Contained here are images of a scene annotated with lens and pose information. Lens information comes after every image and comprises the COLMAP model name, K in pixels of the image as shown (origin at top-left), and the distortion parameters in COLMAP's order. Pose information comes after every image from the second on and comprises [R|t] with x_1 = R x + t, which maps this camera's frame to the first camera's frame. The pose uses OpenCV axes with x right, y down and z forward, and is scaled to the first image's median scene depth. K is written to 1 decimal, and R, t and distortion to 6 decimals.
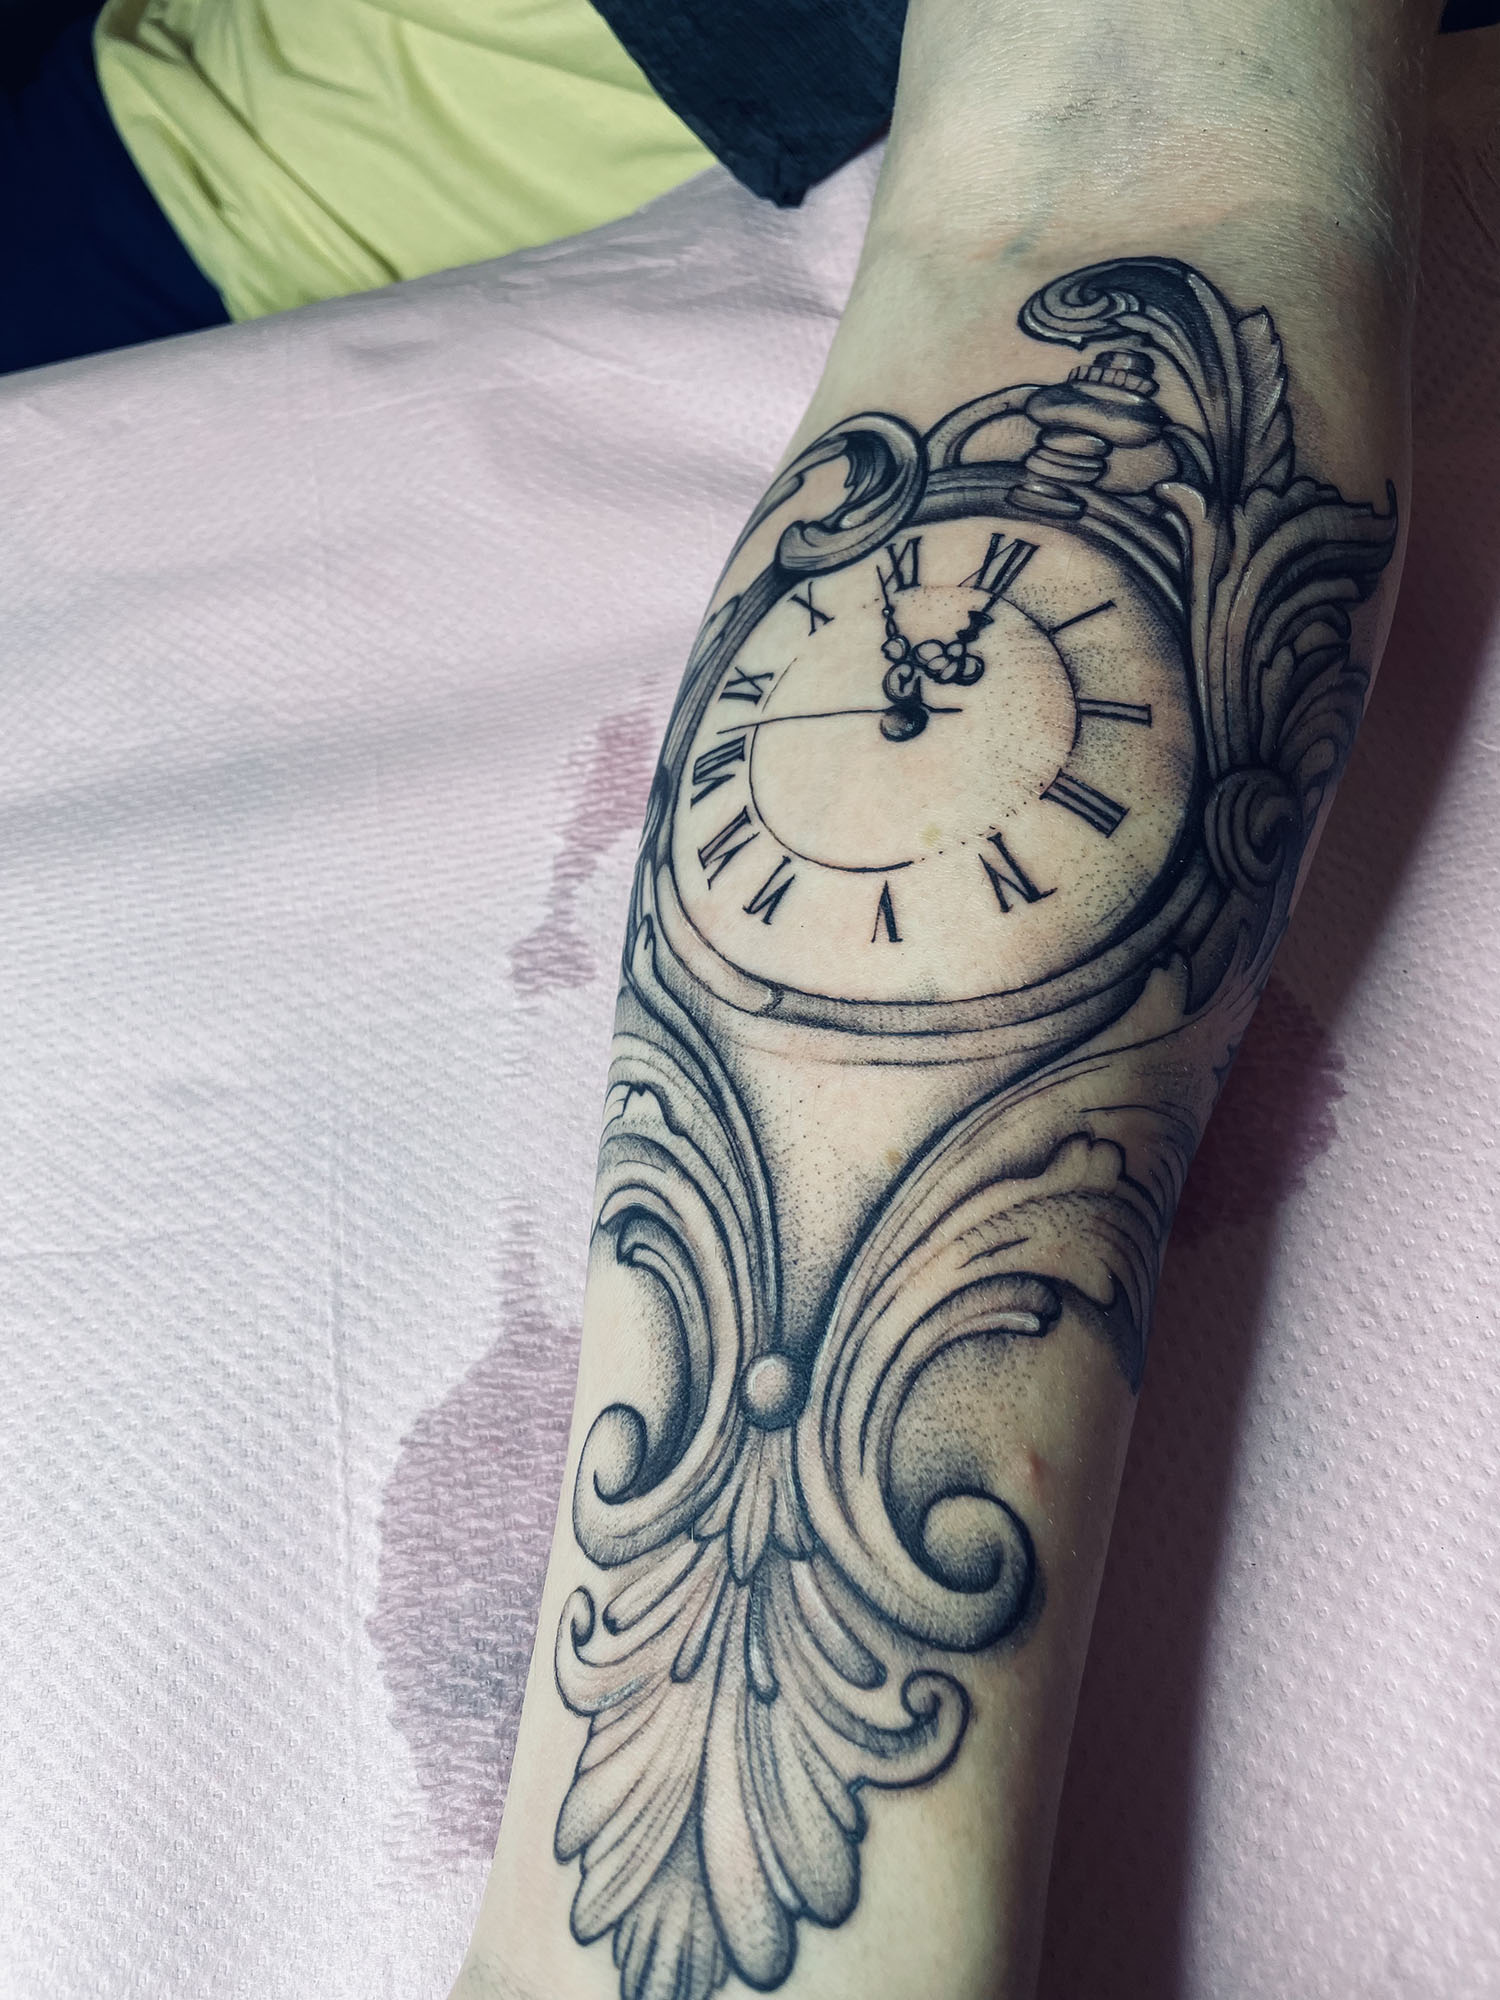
lens RADIAL K [[1496.2, 0, 786.6], [0, 1496.2, 1009.7], [0, 0, 1]] dist [0.066660, -0.124027]
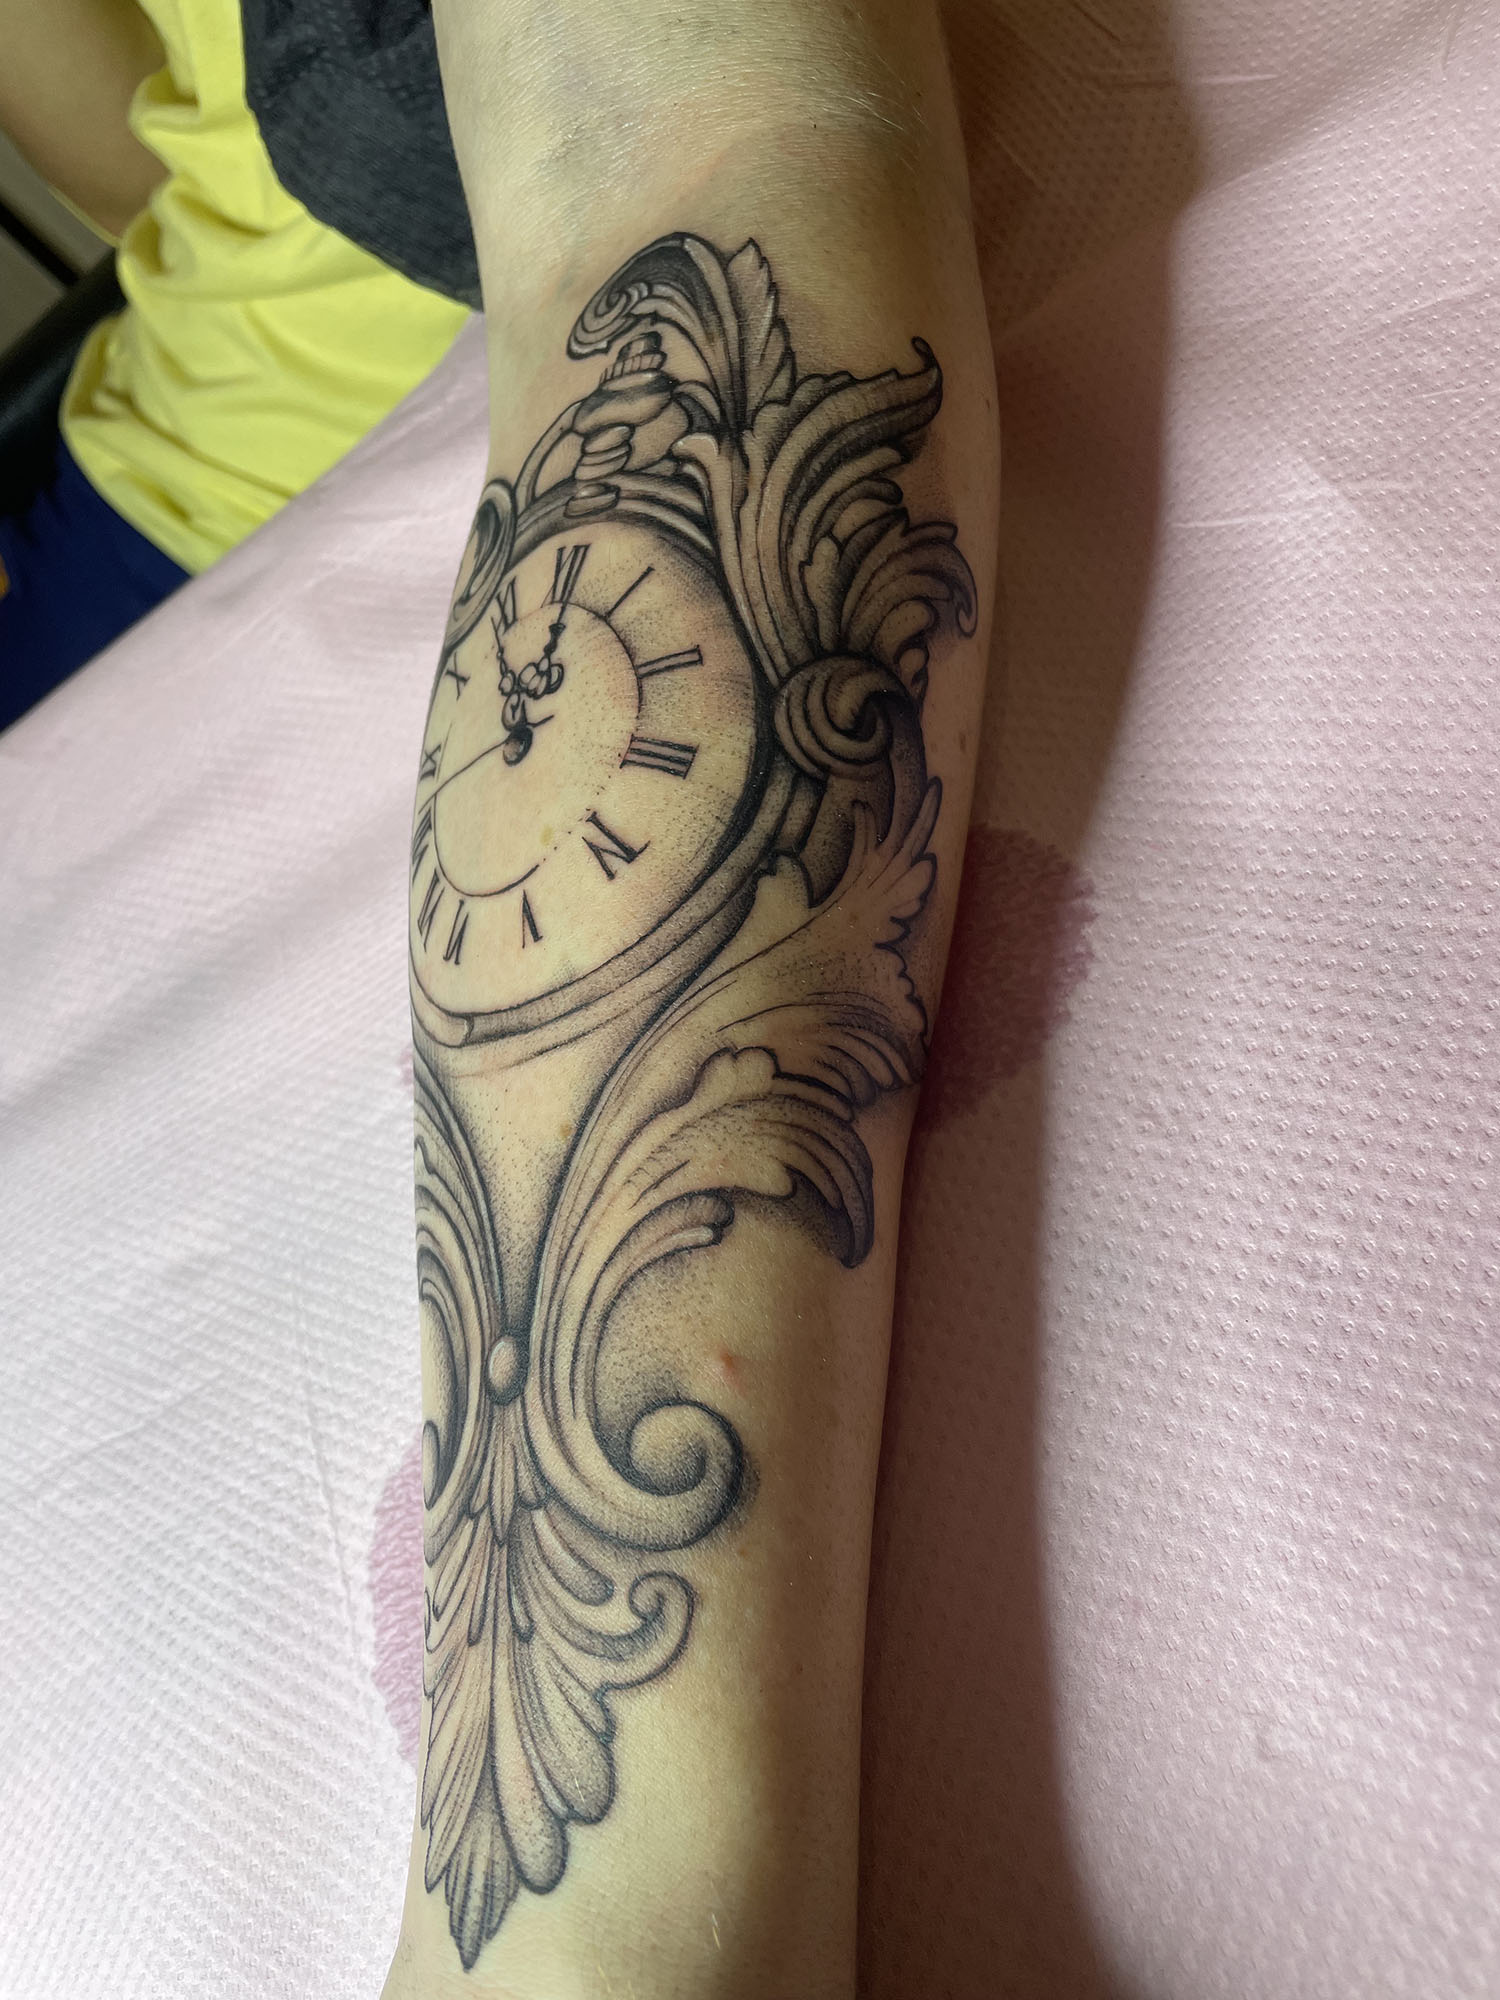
lens RADIAL K [[1496.2, 0, 786.6], [0, 1496.2, 1009.7], [0, 0, 1]] dist [0.066660, -0.124027]
pose [[0.915450, -0.344155, -0.208588, 0.440572], [0.337750, 0.938866, -0.066745, 0.132997], [0.218807, -0.009348, 0.975723, -0.020245]]
